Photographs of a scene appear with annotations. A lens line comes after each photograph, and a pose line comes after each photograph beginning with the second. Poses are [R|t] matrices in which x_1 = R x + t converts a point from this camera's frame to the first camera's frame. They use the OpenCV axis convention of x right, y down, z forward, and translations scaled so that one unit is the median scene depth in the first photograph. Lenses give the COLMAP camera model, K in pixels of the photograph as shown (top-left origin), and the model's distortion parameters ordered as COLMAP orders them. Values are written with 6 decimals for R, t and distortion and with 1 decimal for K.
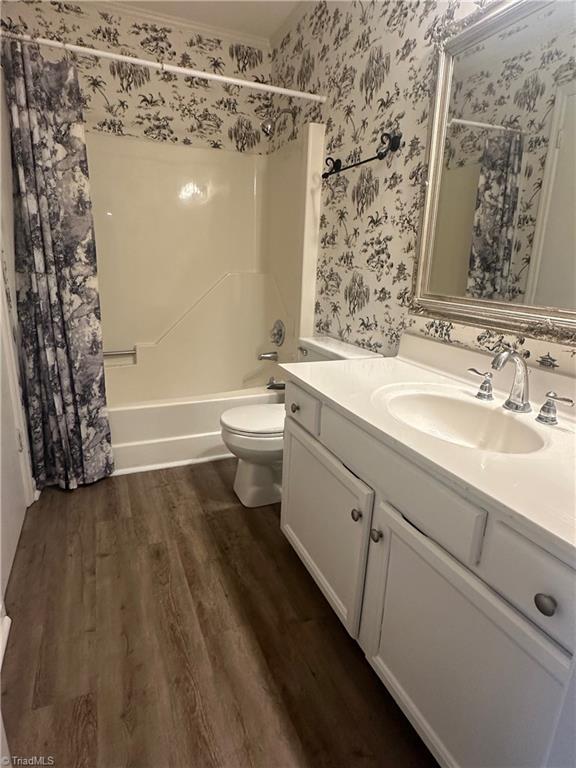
lens RADIAL K [[421.3, 0, 288.0], [0, 421.3, 384.0], [0, 0, 1]] dist [-0.004763, 0.004084]
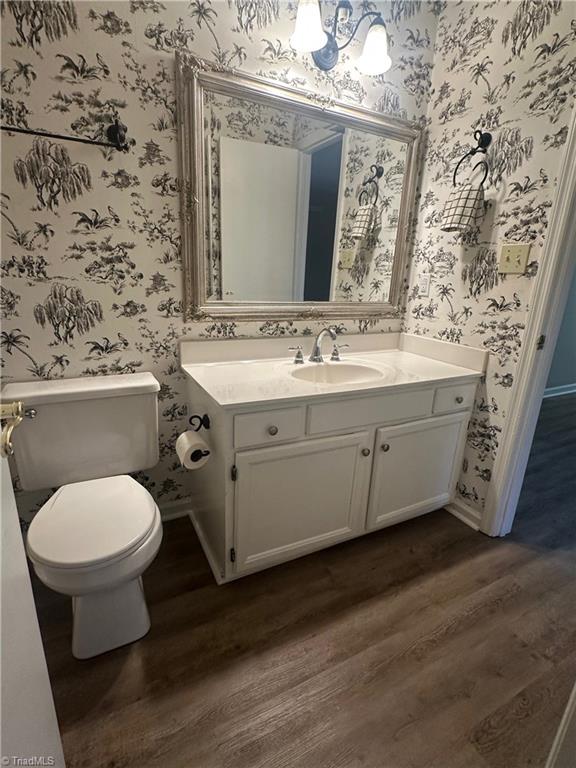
lens RADIAL K [[375.9, 0, 276.3], [0, 375.9, 386.0], [0, 0, 1]] dist [-0.000813, 0.000035]
pose [[-0.045145, -0.322842, 0.945376, -0.601964], [0.243047, 0.914356, 0.323855, -0.247227], [-0.968964, 0.244391, 0.037187, 0.714837]]
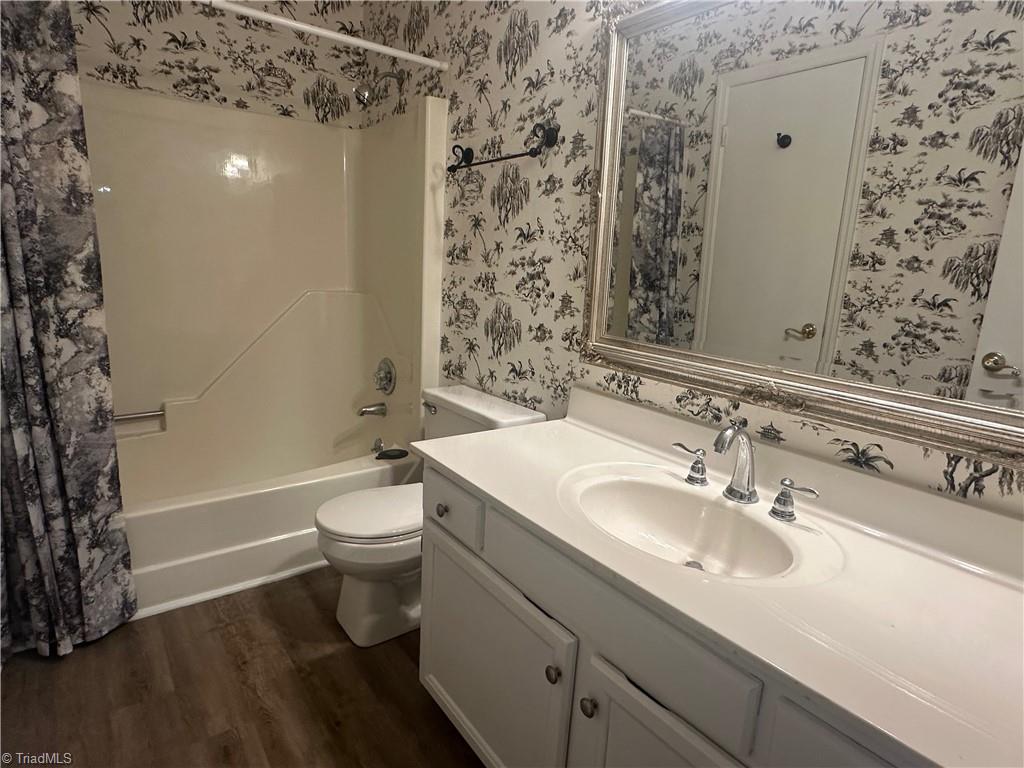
lens RADIAL K [[563.6, 0, 504.6], [0, 563.6, 391.5], [0, 0, 1]] dist [-0.002552, 0.000424]
pose [[0.974359, -0.036603, 0.222003, -0.062062], [0.047437, 0.997919, -0.043667, -0.069577], [-0.219942, 0.053078, 0.974068, 0.052117]]
